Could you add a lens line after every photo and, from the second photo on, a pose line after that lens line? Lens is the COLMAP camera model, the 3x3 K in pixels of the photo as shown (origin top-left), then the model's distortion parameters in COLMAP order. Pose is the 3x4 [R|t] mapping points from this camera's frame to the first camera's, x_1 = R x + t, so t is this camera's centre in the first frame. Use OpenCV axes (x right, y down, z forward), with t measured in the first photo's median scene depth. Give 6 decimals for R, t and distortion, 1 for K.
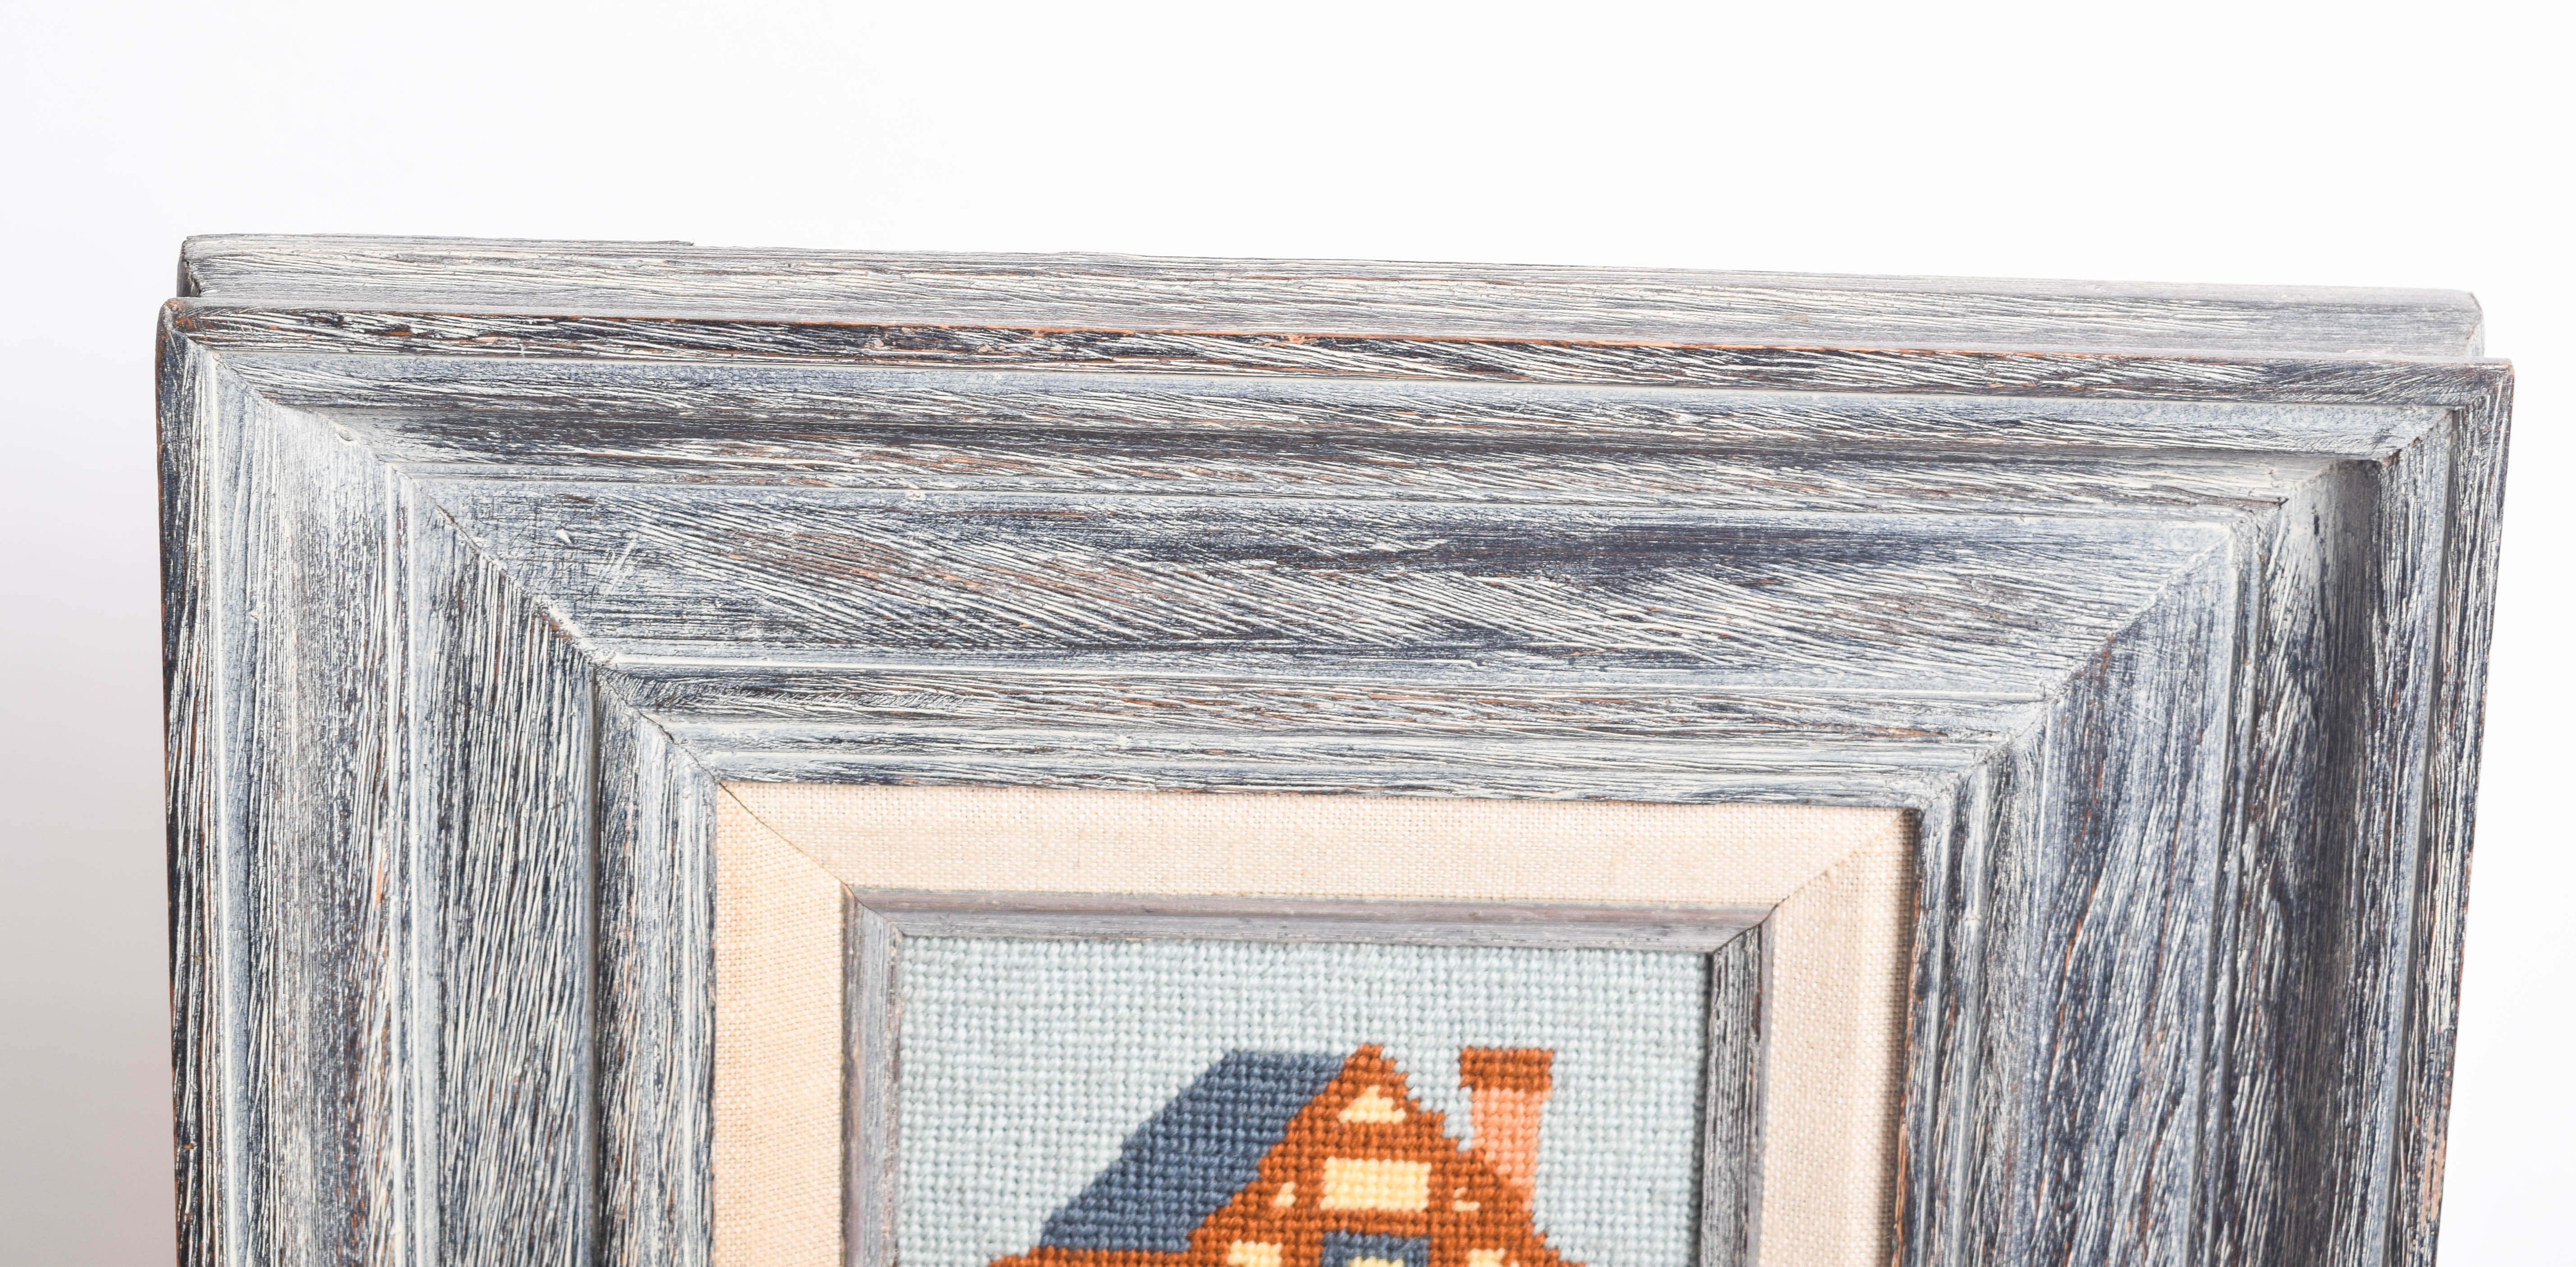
lens RADIAL K [[6180.6, 0, 1348.0], [0, 6180.6, 315.1], [0, 0, 1]] dist [-0.064367, 0.000000]
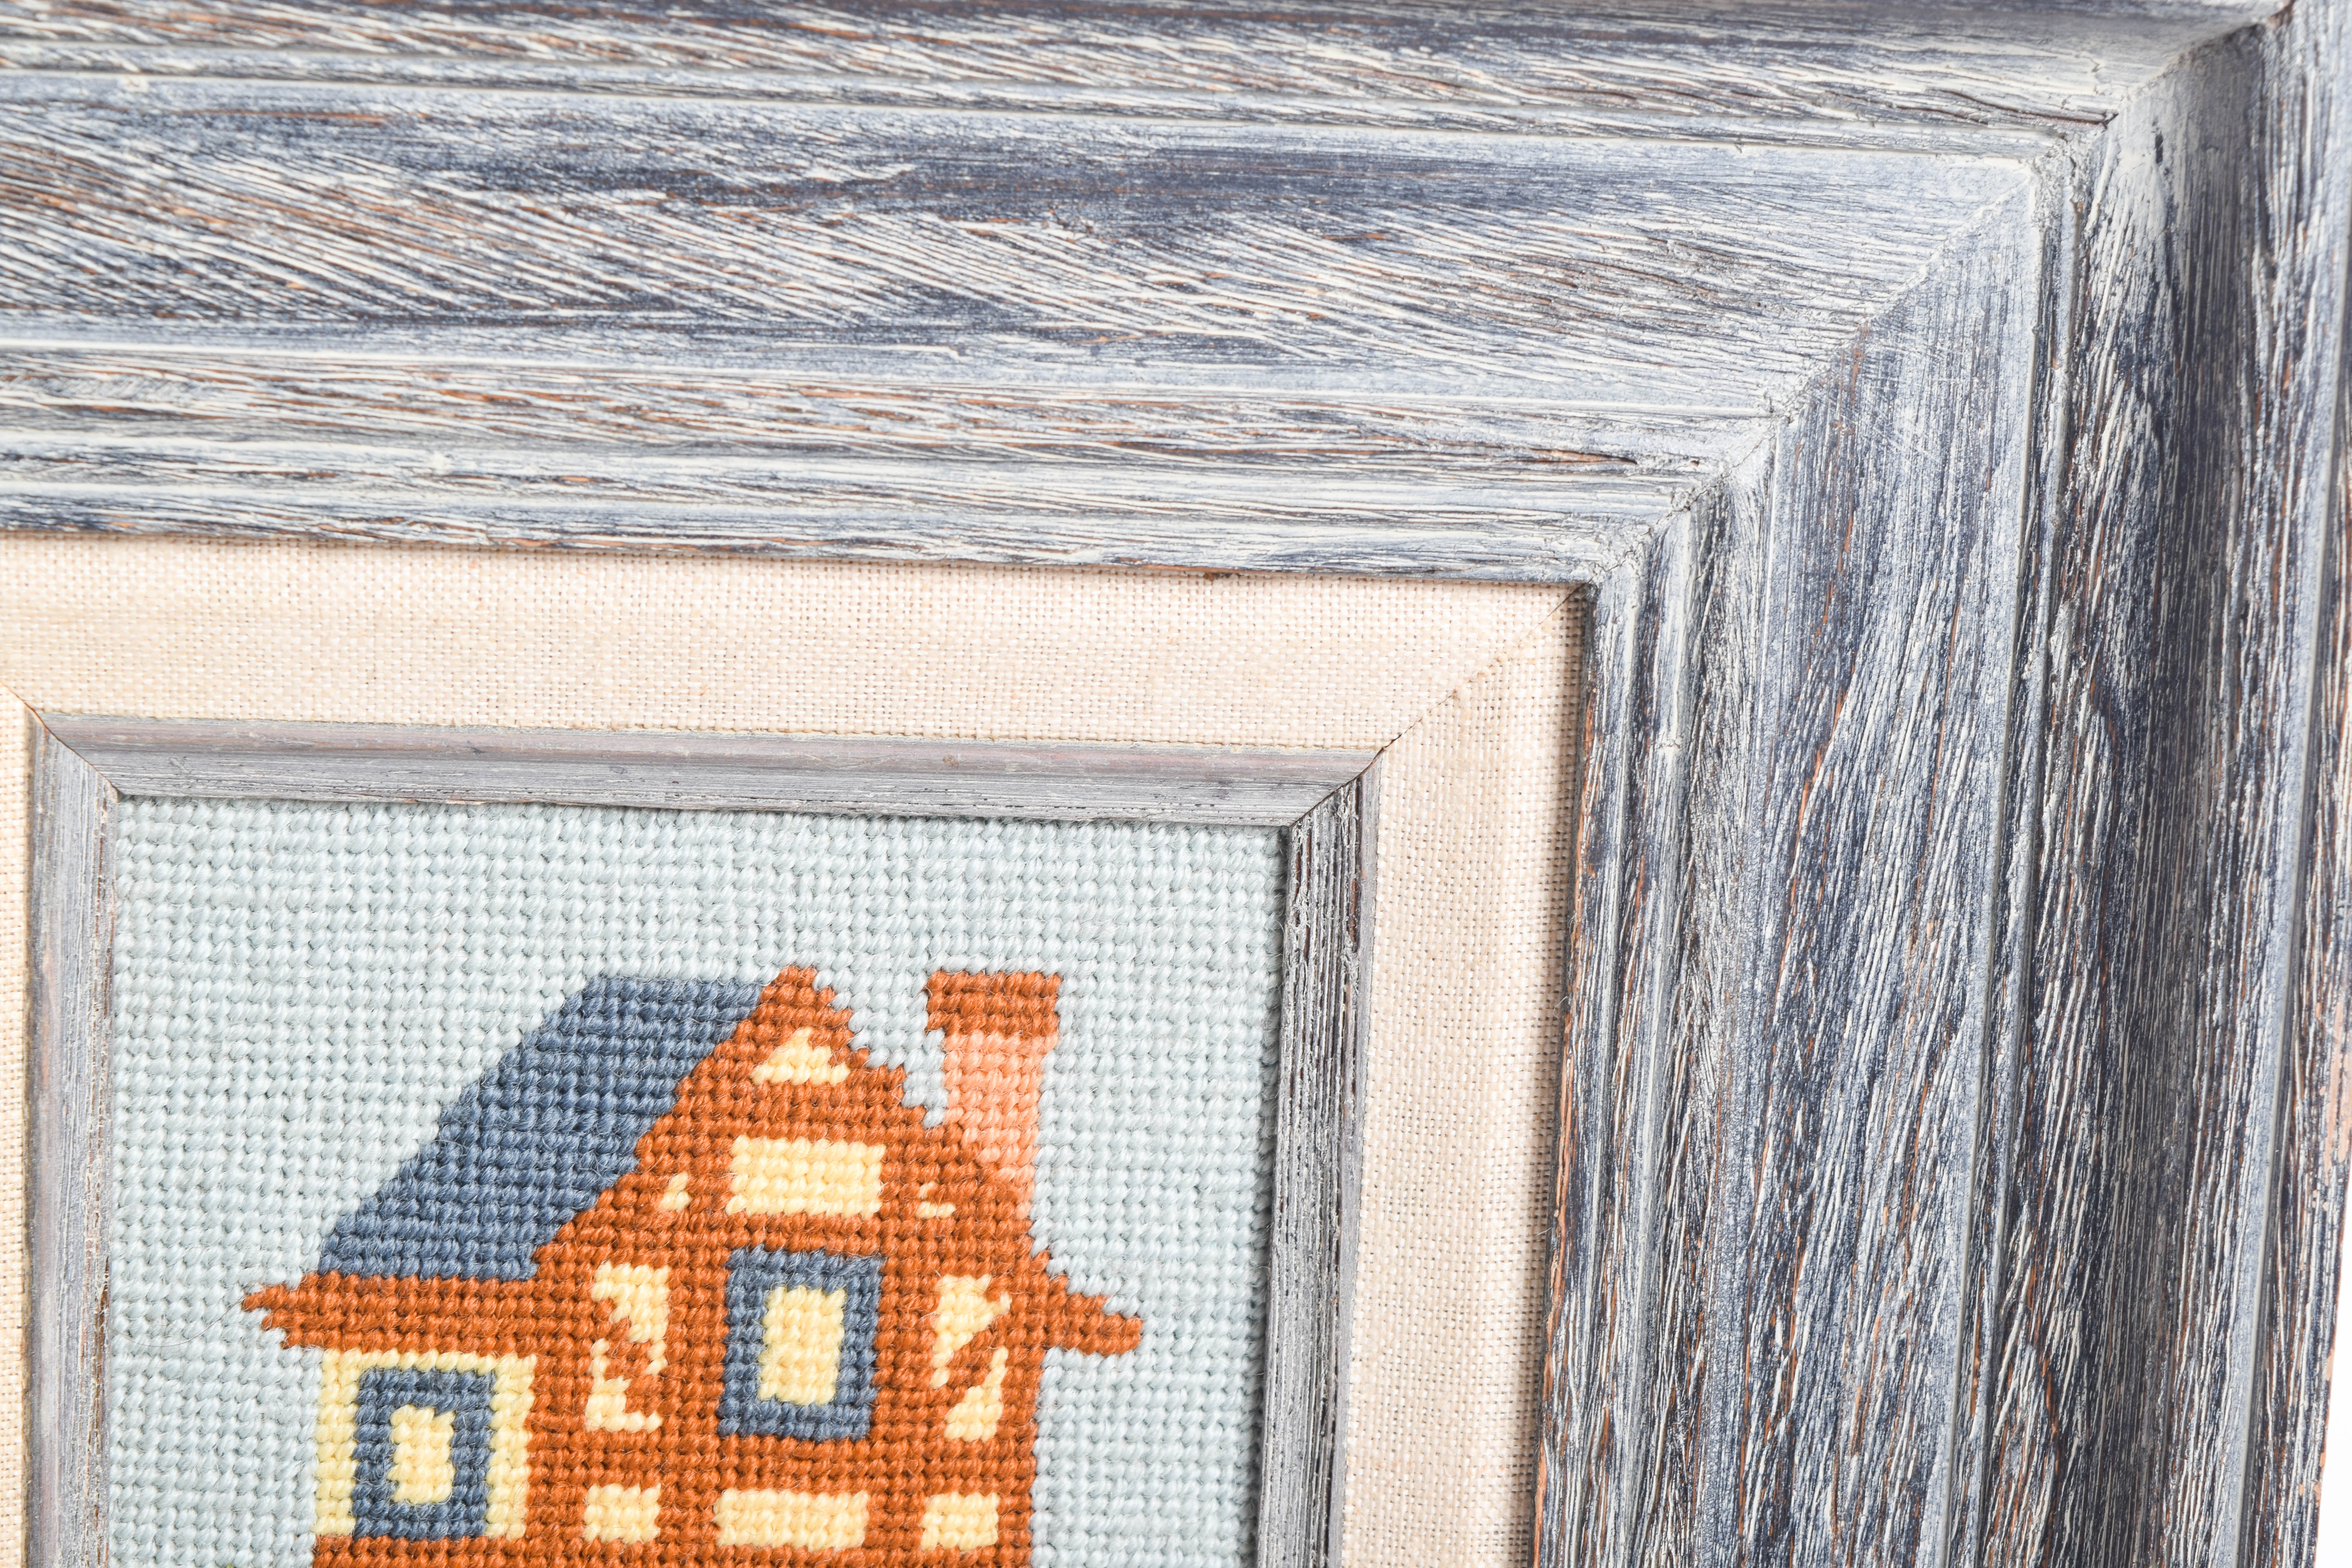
lens RADIAL K [[5325.6, 0, 1153.7], [0, 5325.6, 817.7], [0, 0, 1]] dist [-0.055554, 0.000000]
pose [[0.996437, 0.000617, 0.084343, -0.007331], [0.007417, 0.995458, -0.094910, 0.164180], [-0.084018, 0.095197, 0.991906, 0.415251]]
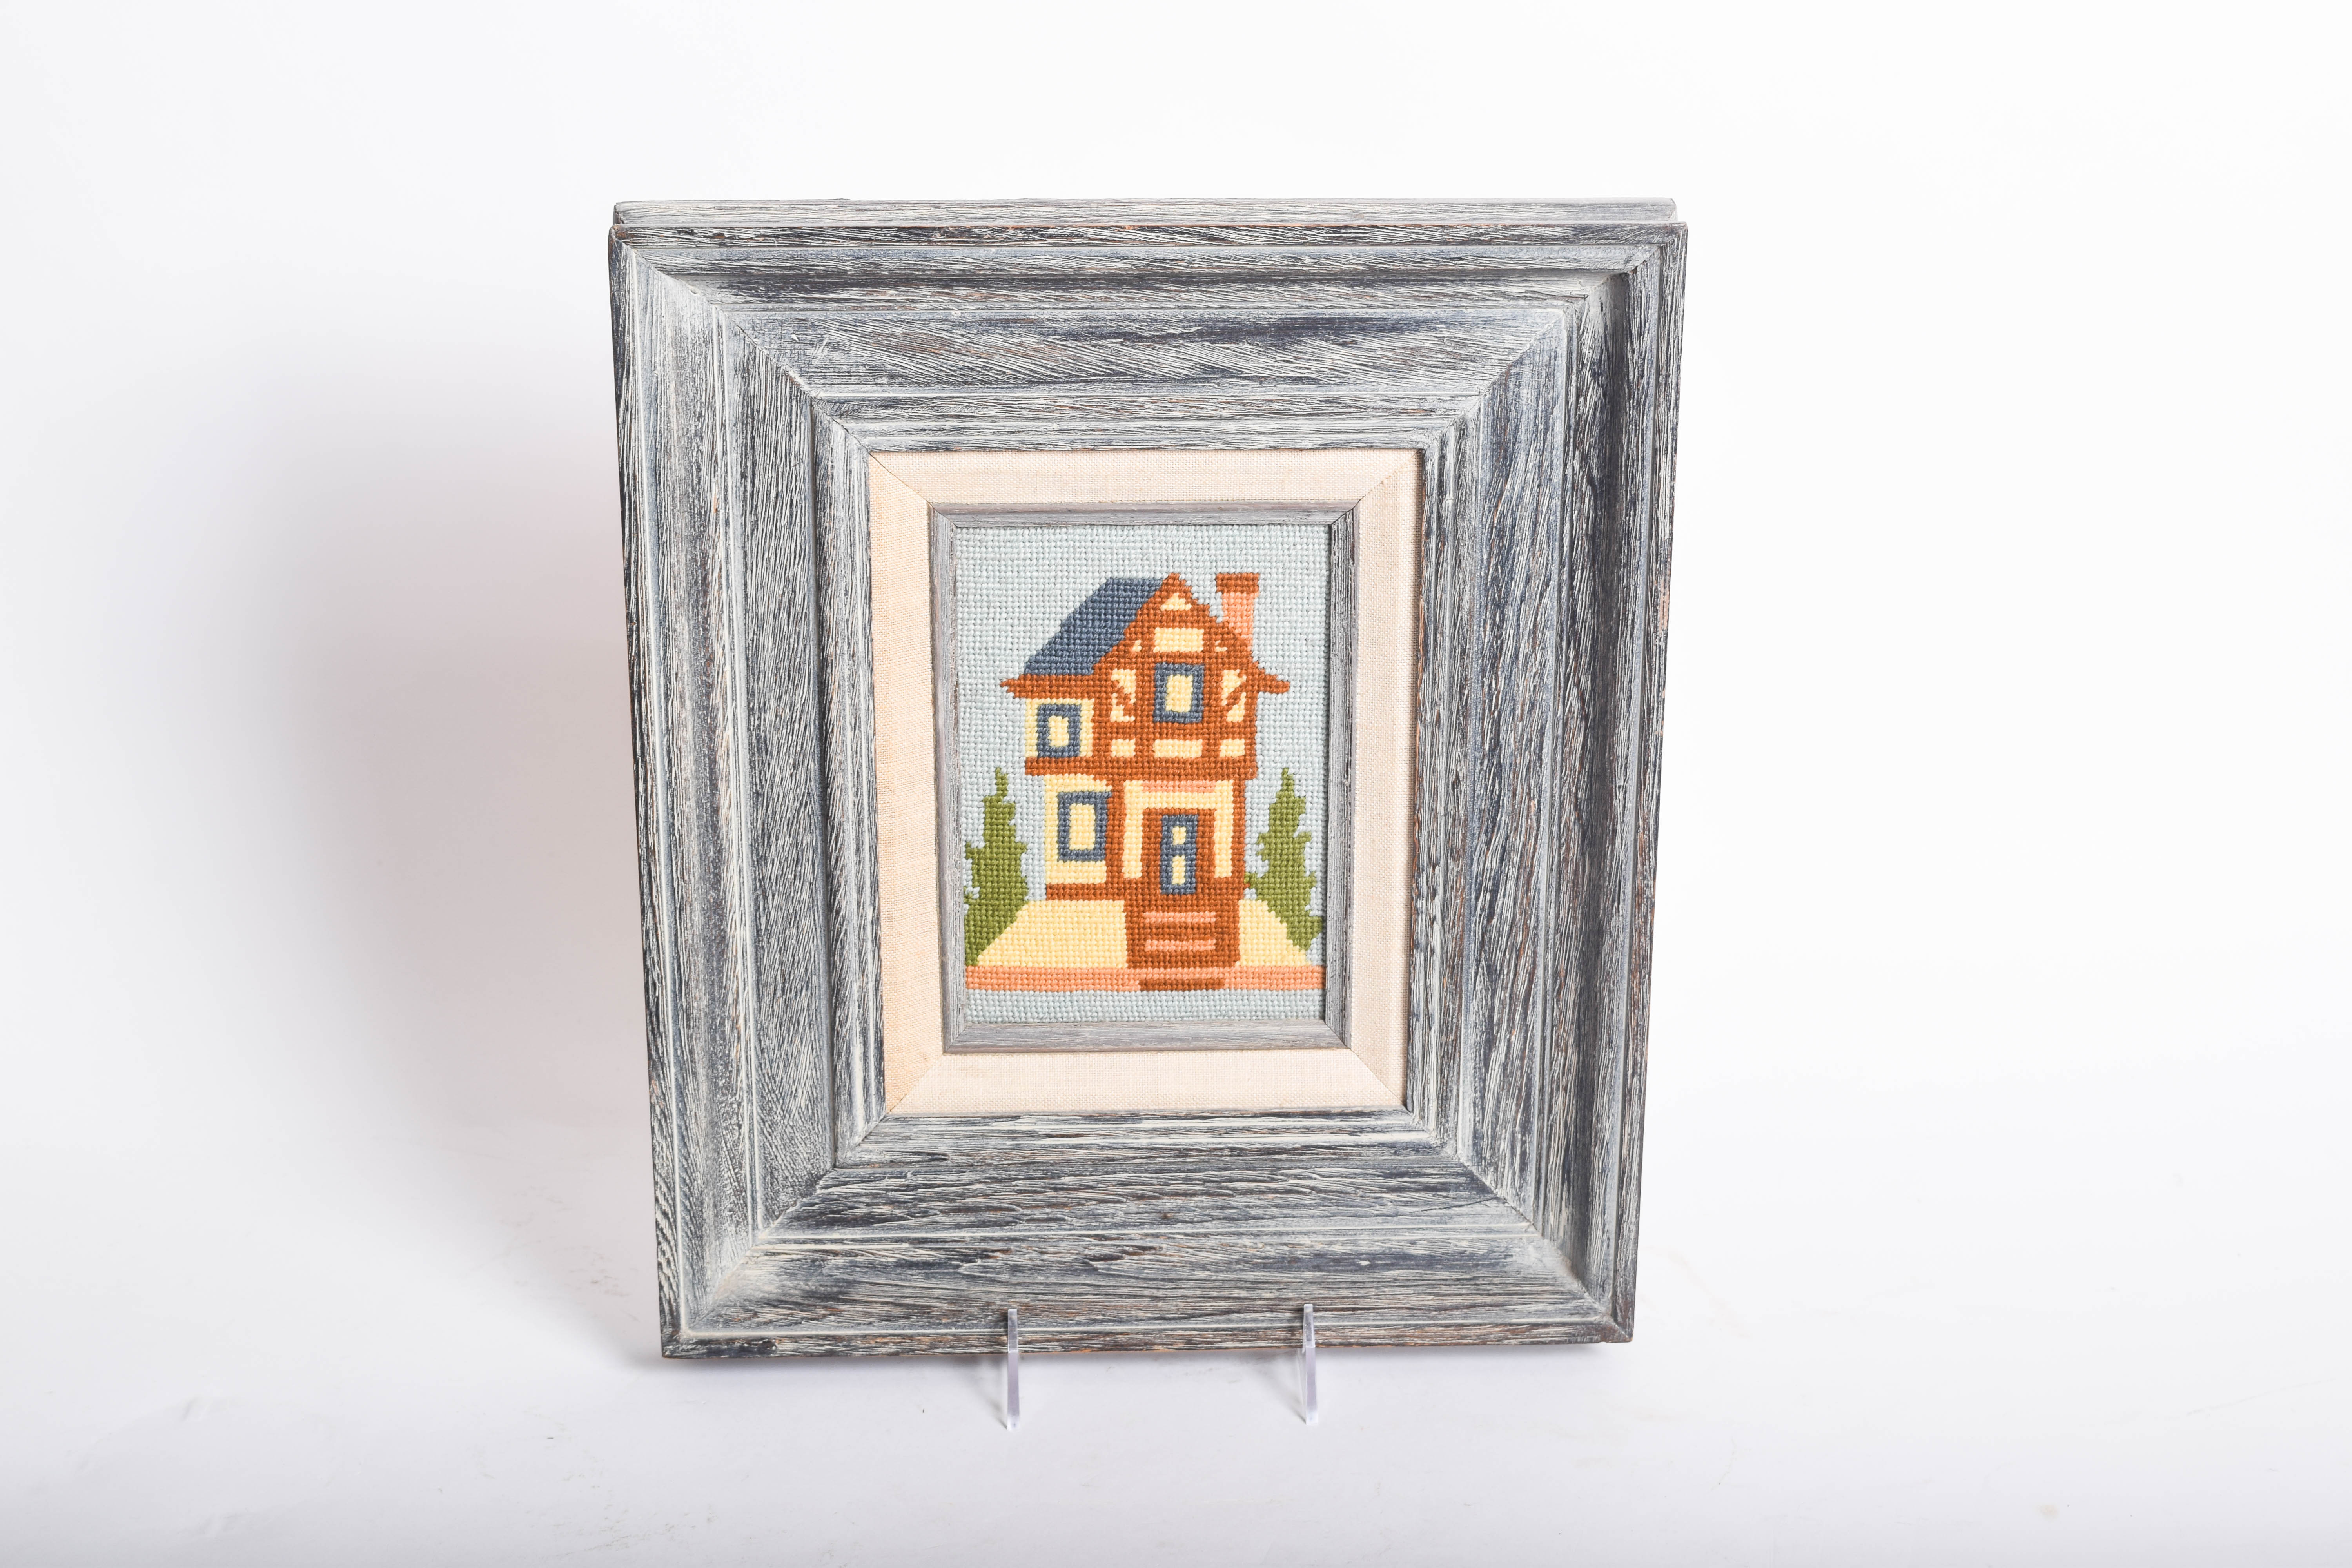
lens RADIAL K [[3822.4, 0, 1174.6], [0, 3822.4, 784.5], [0, 0, 1]] dist [-0.017074, 0.000000]
pose [[0.999499, -0.031617, 0.001624, -0.000701], [0.031426, 0.997054, 0.069964, 0.101756], [-0.003831, -0.069878, 0.997548, -0.348099]]
